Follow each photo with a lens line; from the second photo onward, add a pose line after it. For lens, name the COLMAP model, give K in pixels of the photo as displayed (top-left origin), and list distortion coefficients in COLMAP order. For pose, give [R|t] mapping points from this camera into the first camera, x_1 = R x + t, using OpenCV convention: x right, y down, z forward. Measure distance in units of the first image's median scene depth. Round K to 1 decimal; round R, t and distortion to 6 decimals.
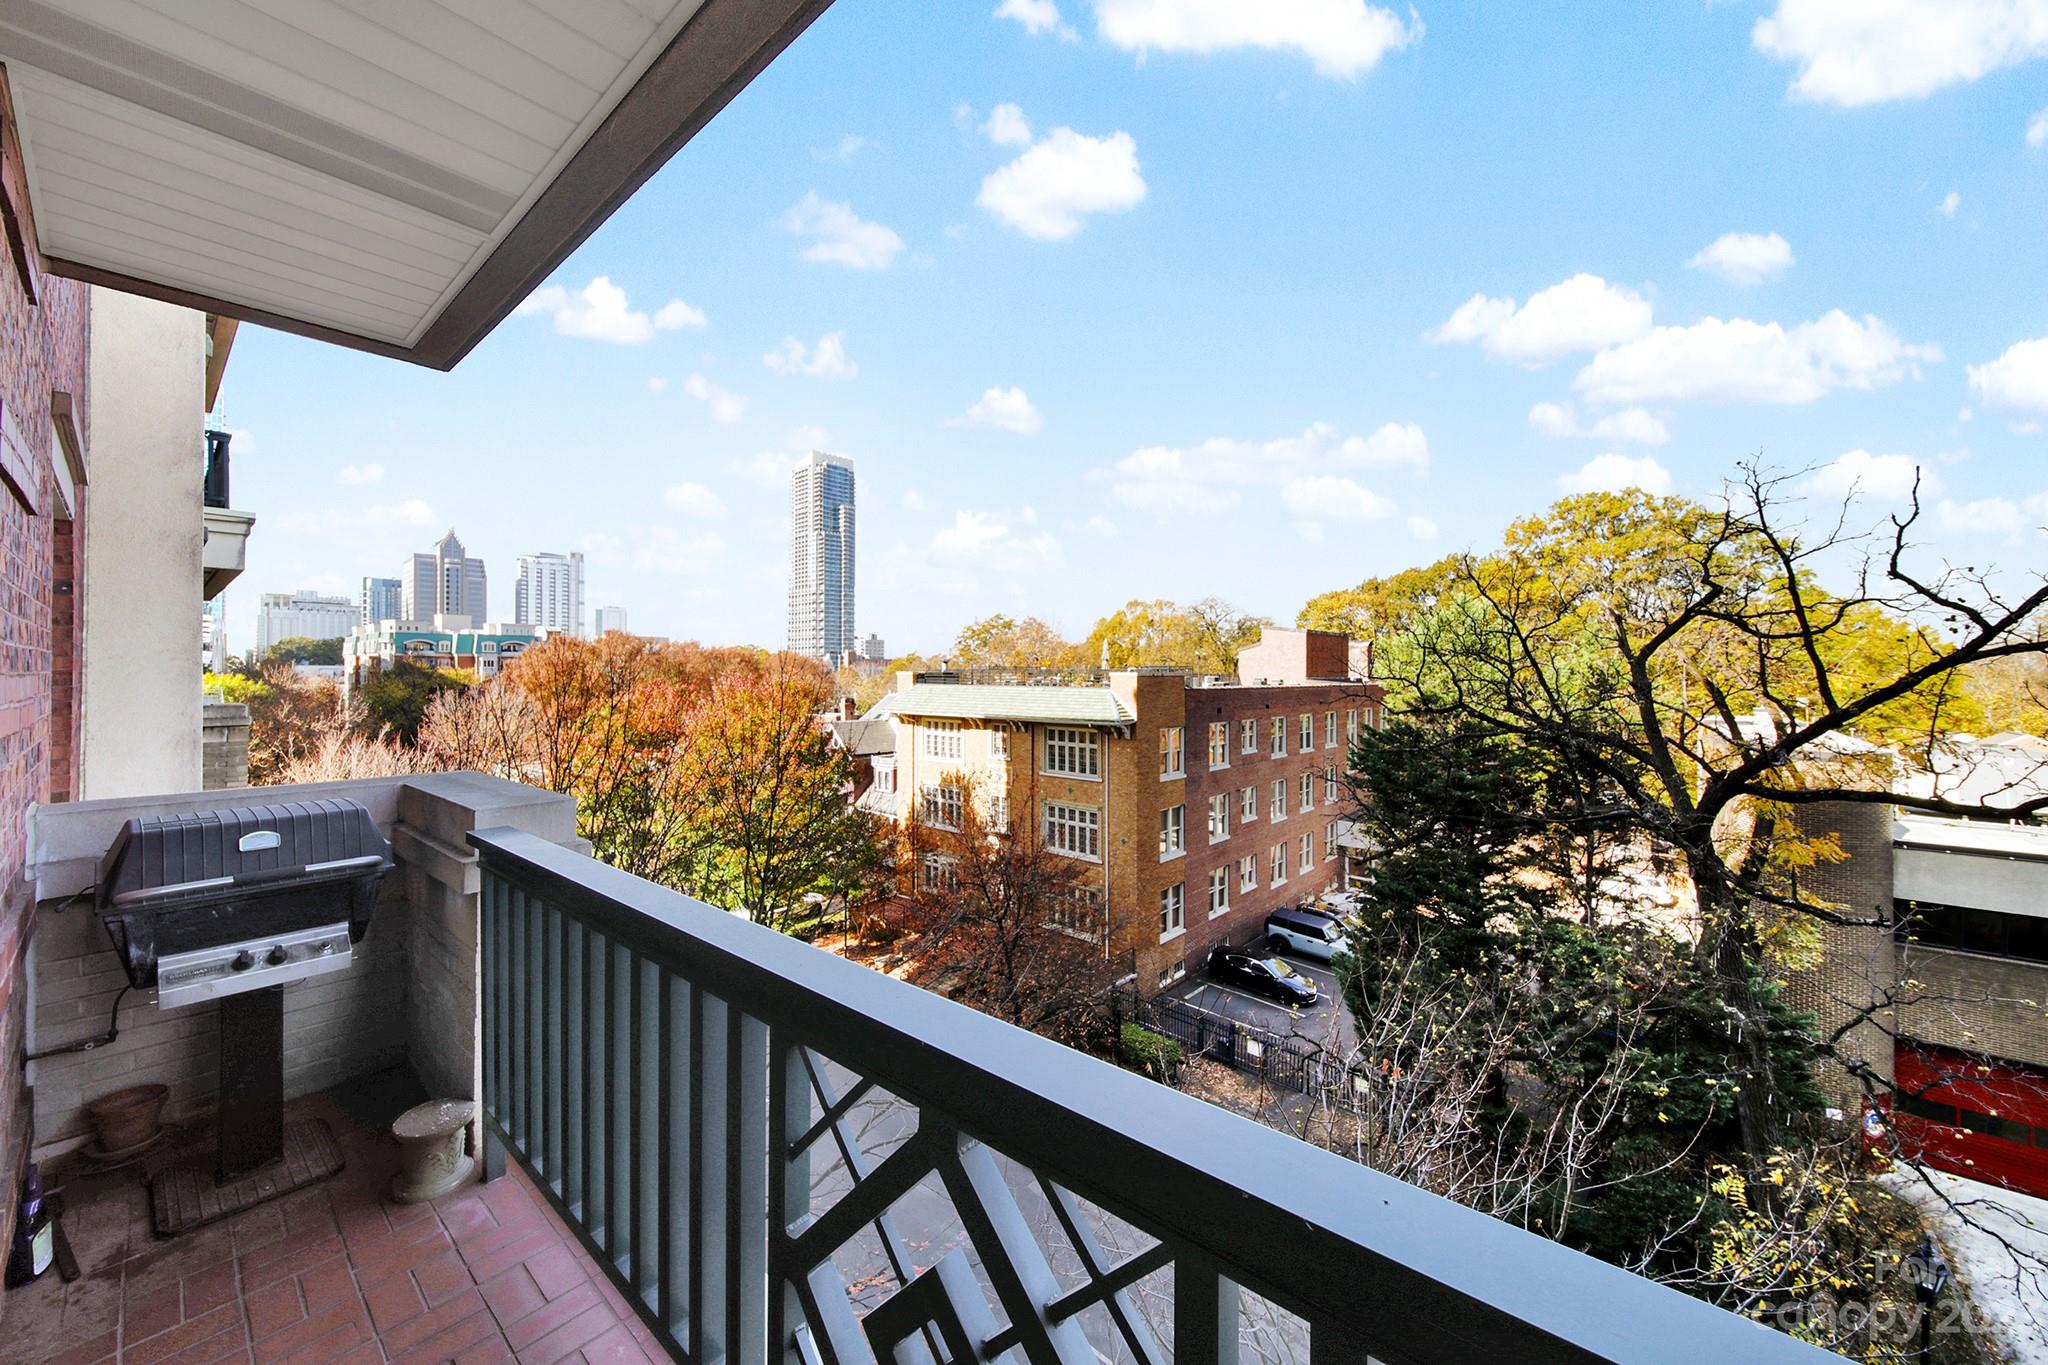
lens RADIAL K [[771.8, 0, 1009.1], [0, 771.8, 676.9], [0, 0, 1]] dist [0.001573, 0.000018]
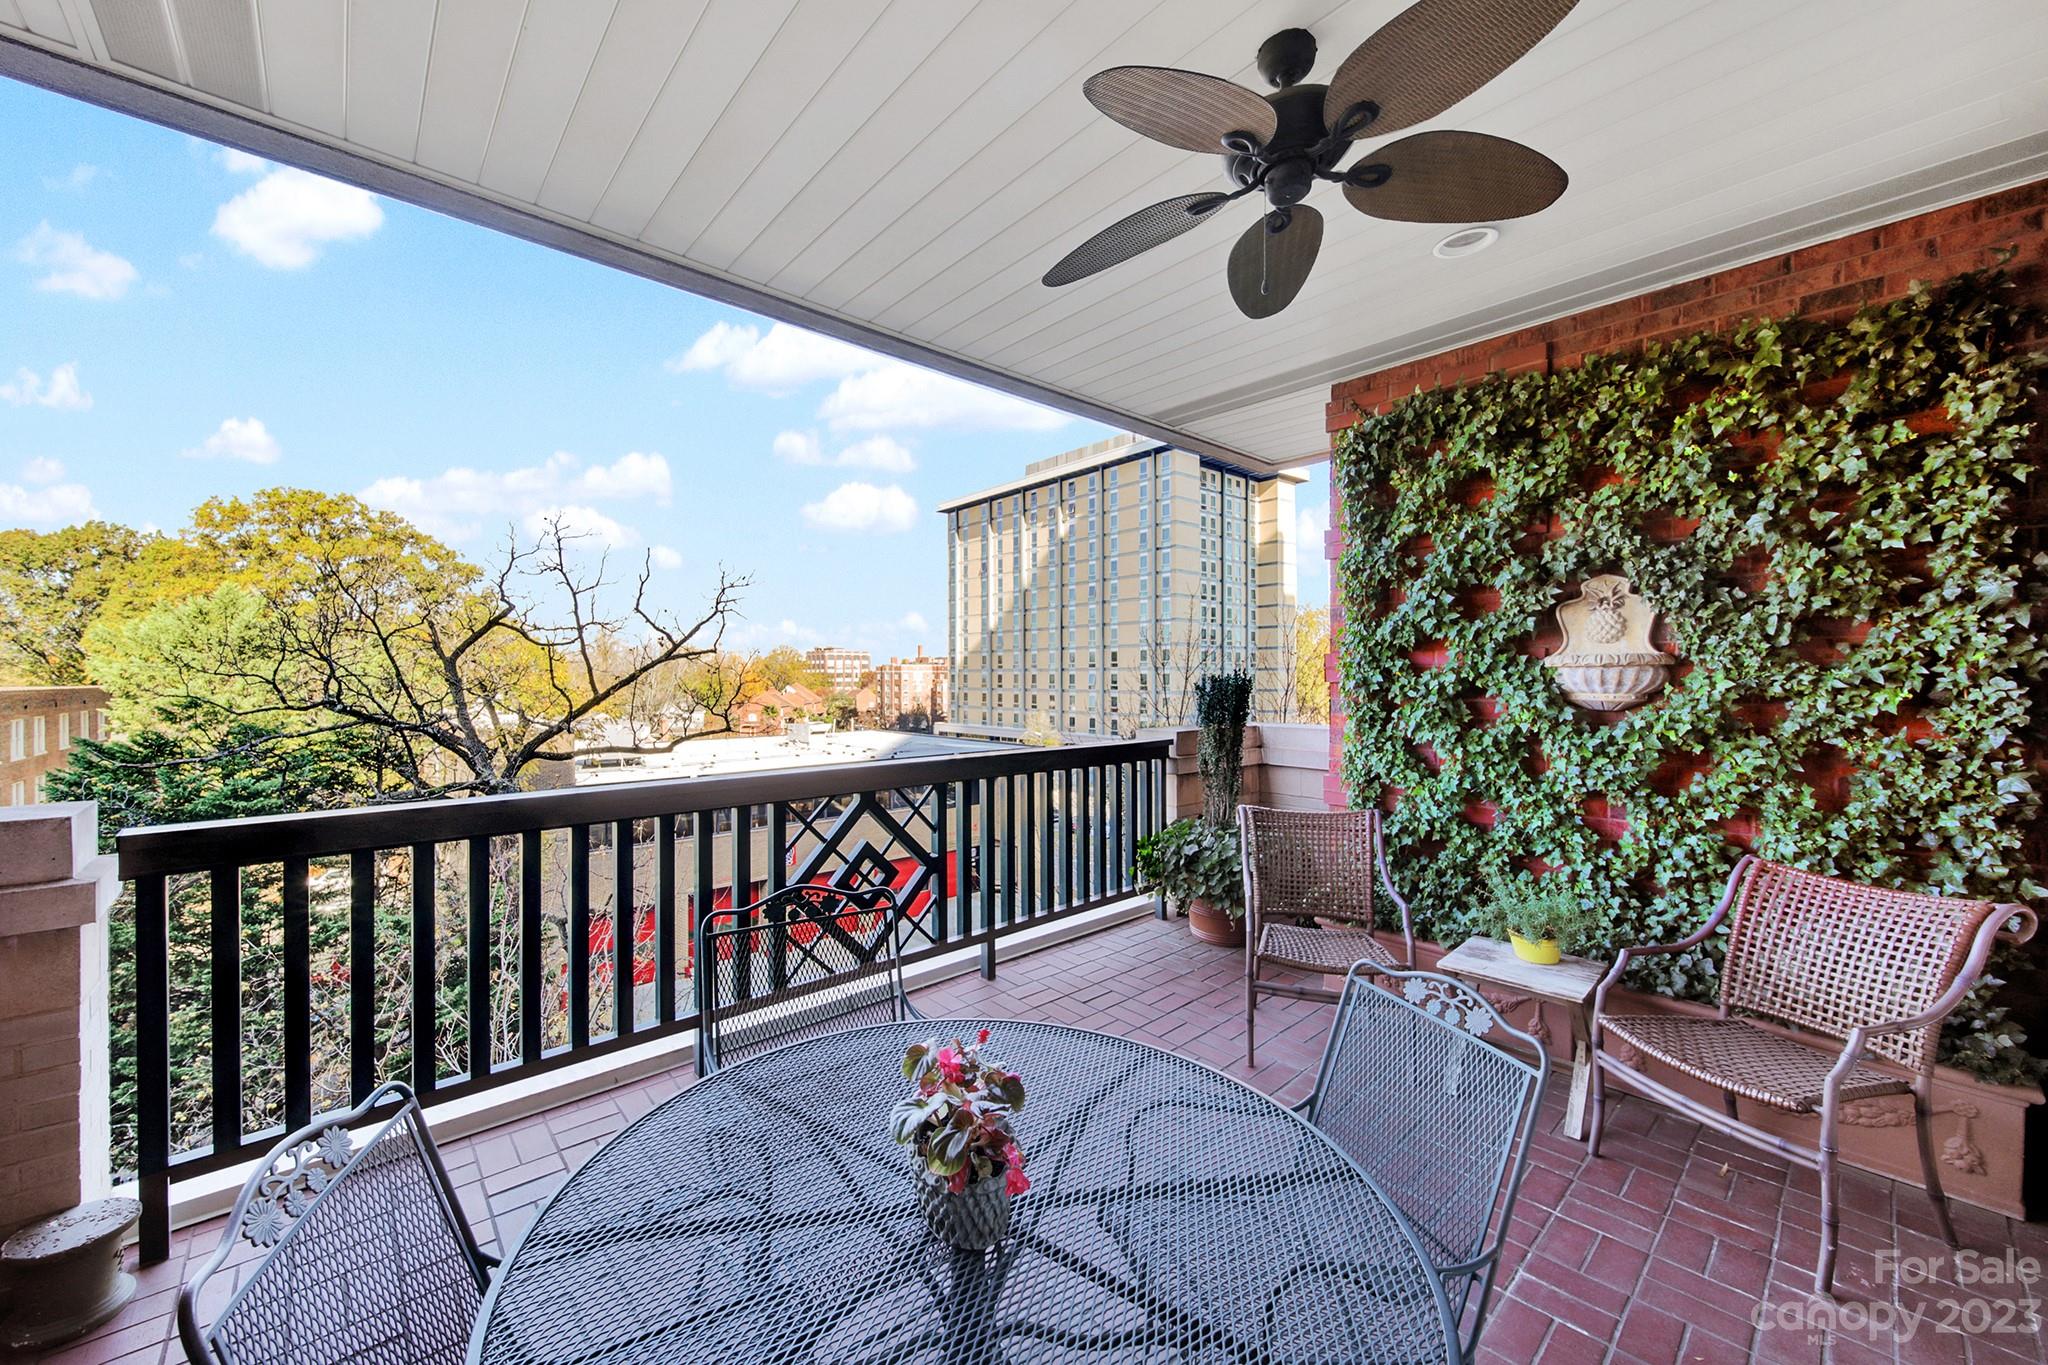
lens RADIAL K [[771.8, 0, 1022.7], [0, 771.8, 674.5], [0, 0, 1]] dist [0.001573, 0.000018]
pose [[0.098536, -0.000708, 0.995133, -0.287744], [0.009981, 0.999950, -0.000277, 0.009813], [-0.995083, 0.009960, 0.098538, 0.007390]]
